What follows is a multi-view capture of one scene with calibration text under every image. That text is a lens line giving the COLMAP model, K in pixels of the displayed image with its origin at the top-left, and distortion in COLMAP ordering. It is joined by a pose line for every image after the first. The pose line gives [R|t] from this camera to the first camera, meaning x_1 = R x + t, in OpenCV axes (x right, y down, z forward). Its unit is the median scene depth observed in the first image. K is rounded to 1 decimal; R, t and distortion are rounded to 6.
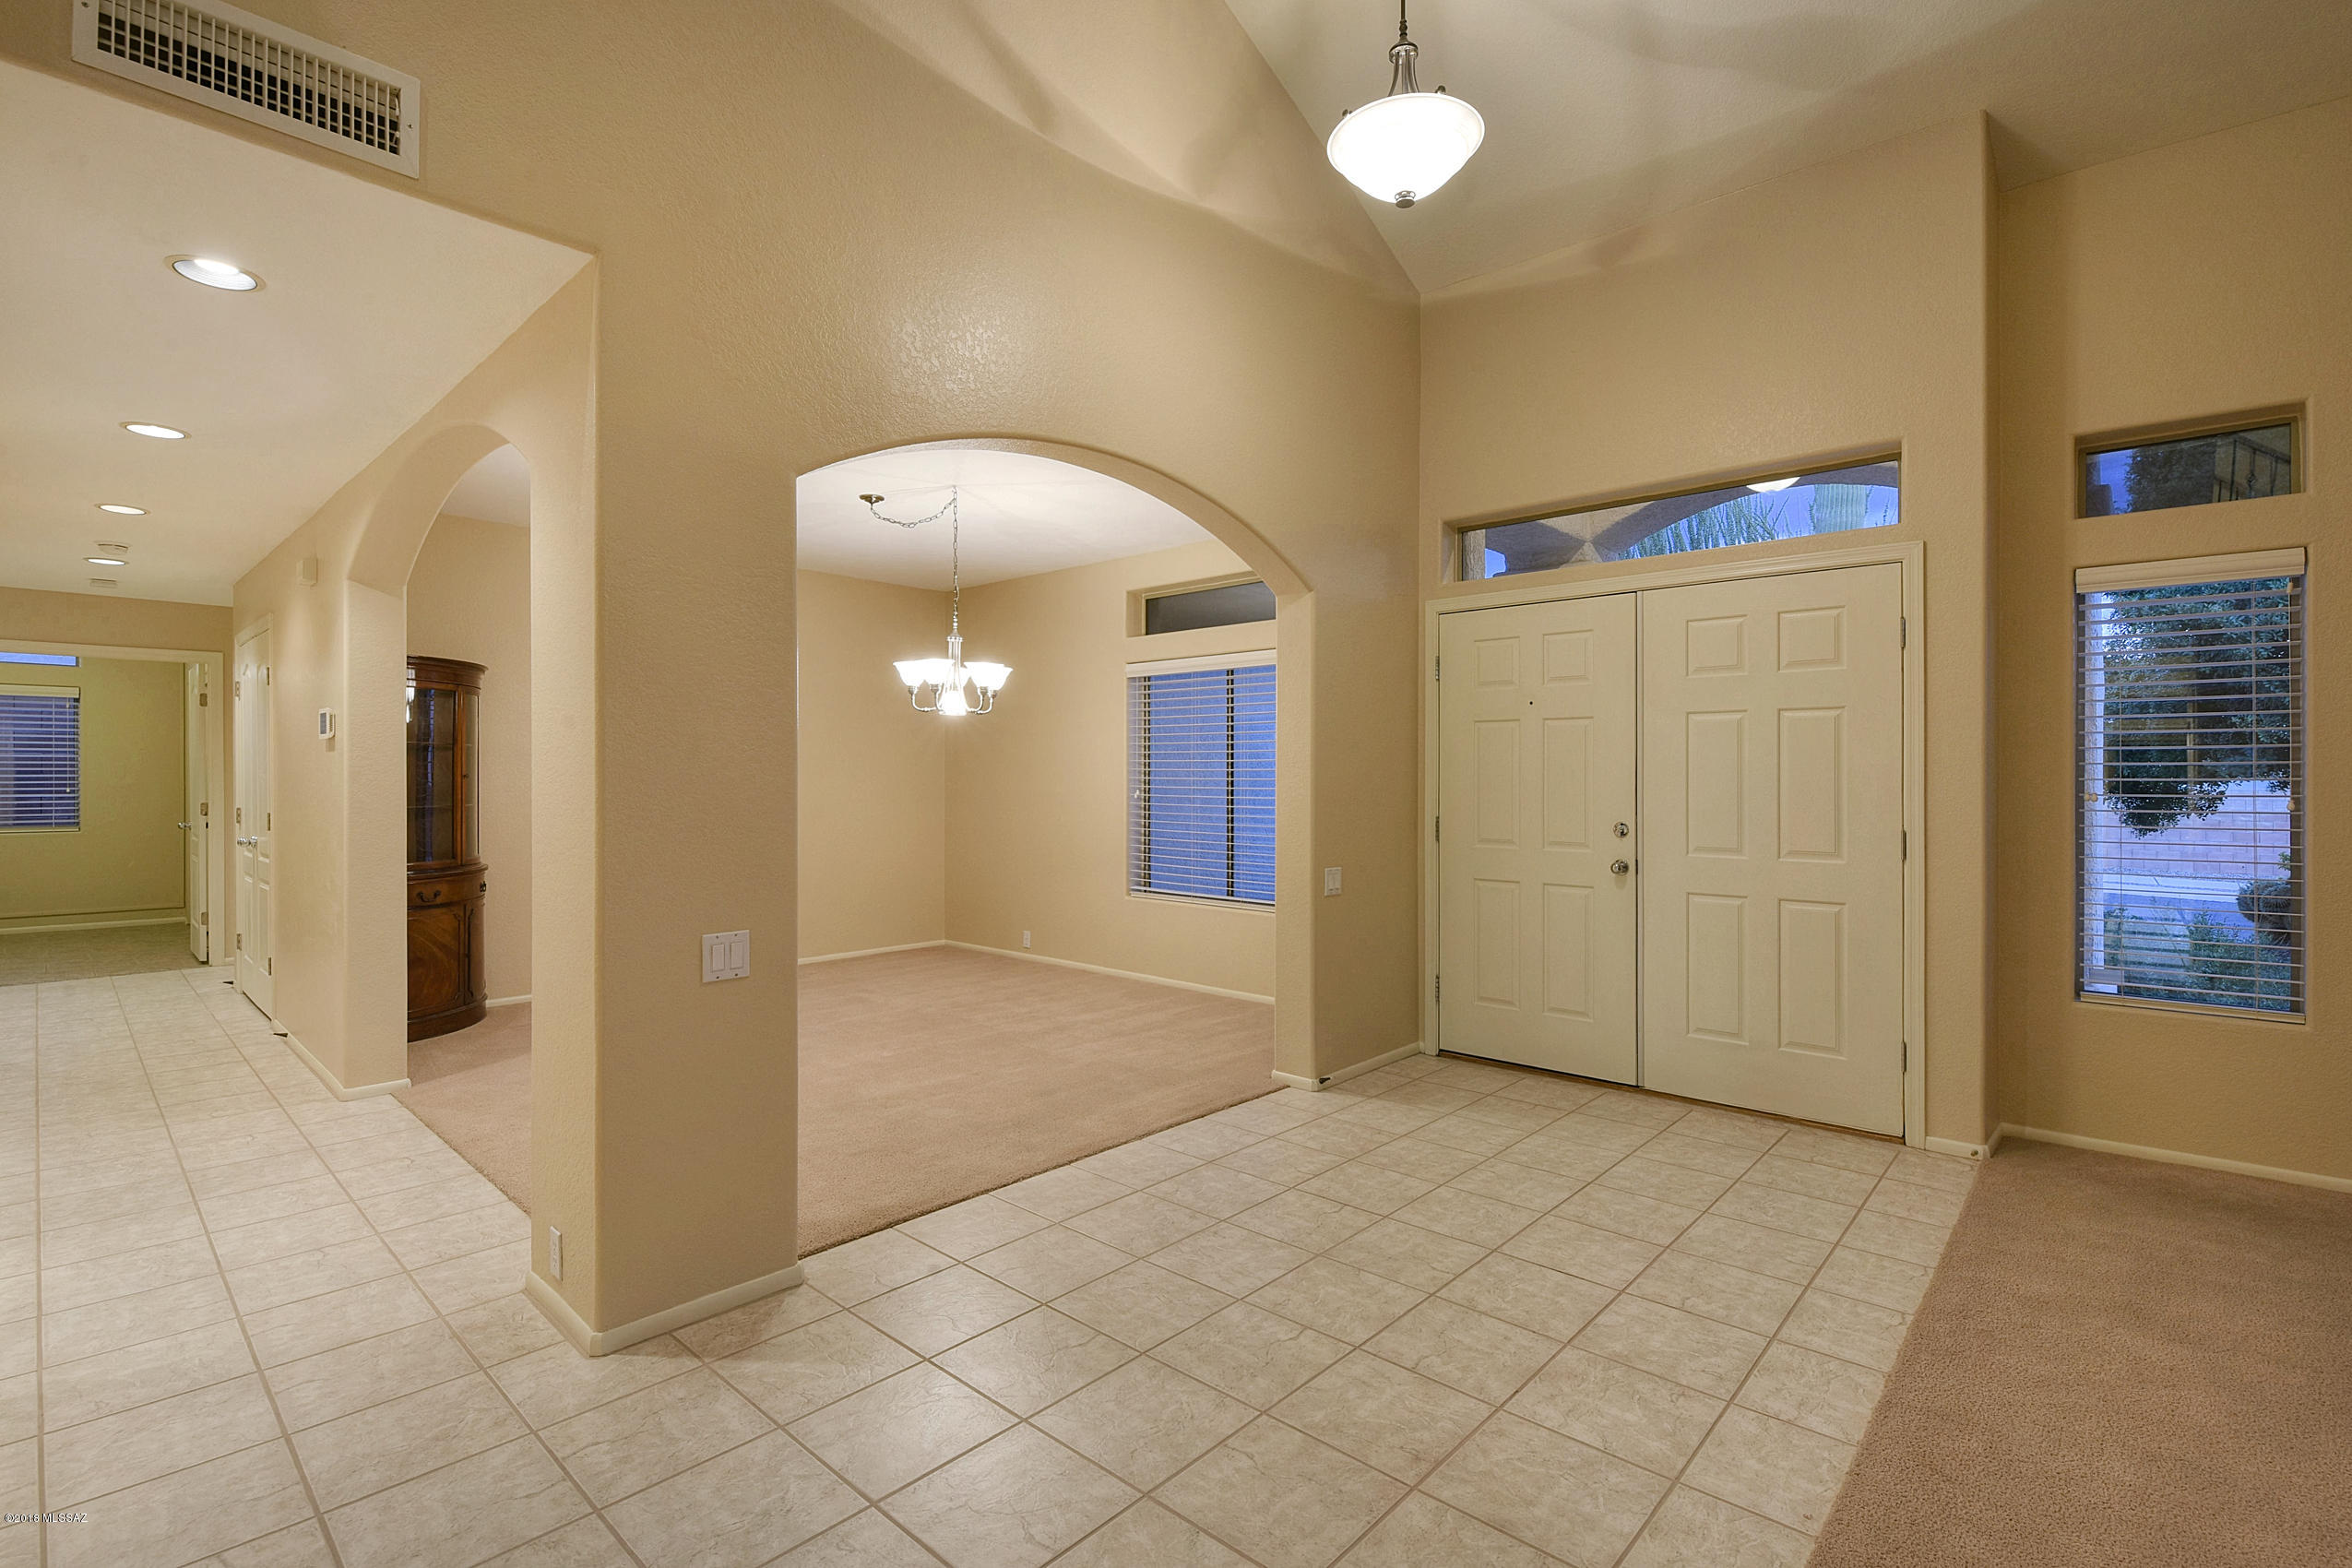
lens RADIAL K [[1045.5, 0, 1166.7], [0, 1045.5, 784.6], [0, 0, 1]] dist [-0.011662, -0.005003]
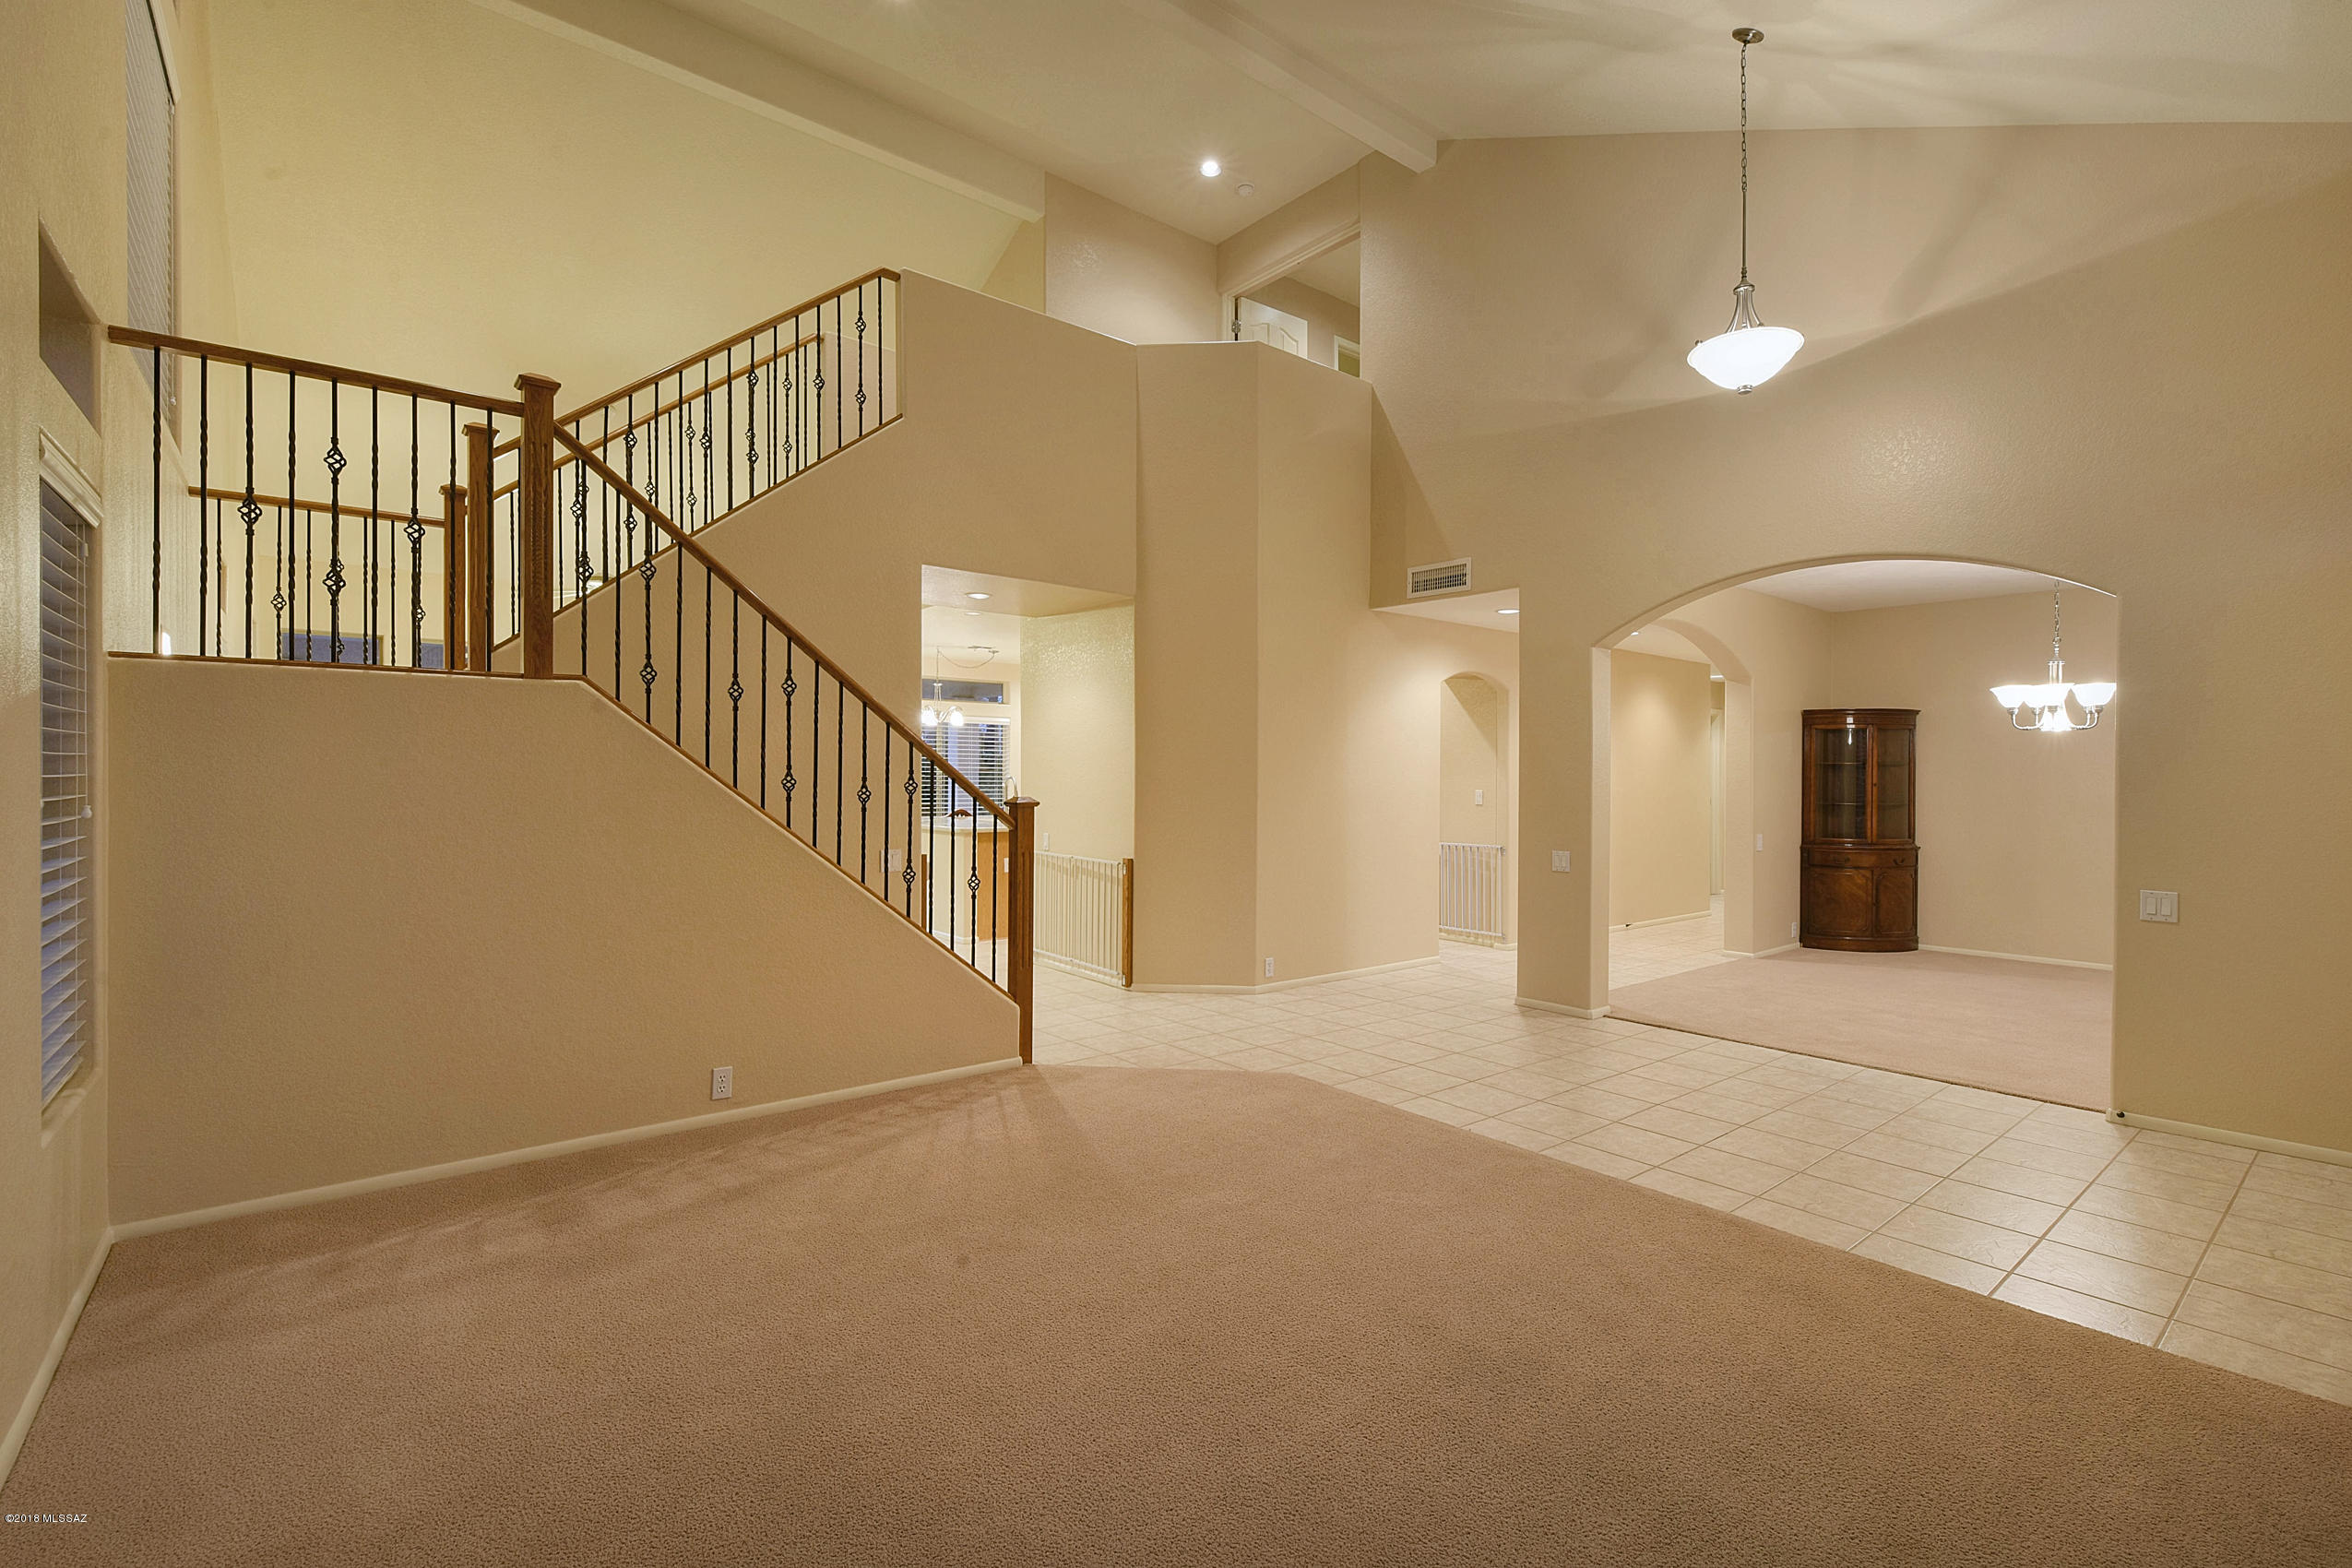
lens RADIAL K [[1045.5, 0, 1175.9], [0, 1045.5, 781.0], [0, 0, 1]] dist [-0.011662, -0.005003]
pose [[-0.157103, 0.002372, -0.987579, 1.505613], [-0.011861, 0.999920, 0.004288, -0.012393], [0.987511, 0.012387, -0.157062, 0.380517]]
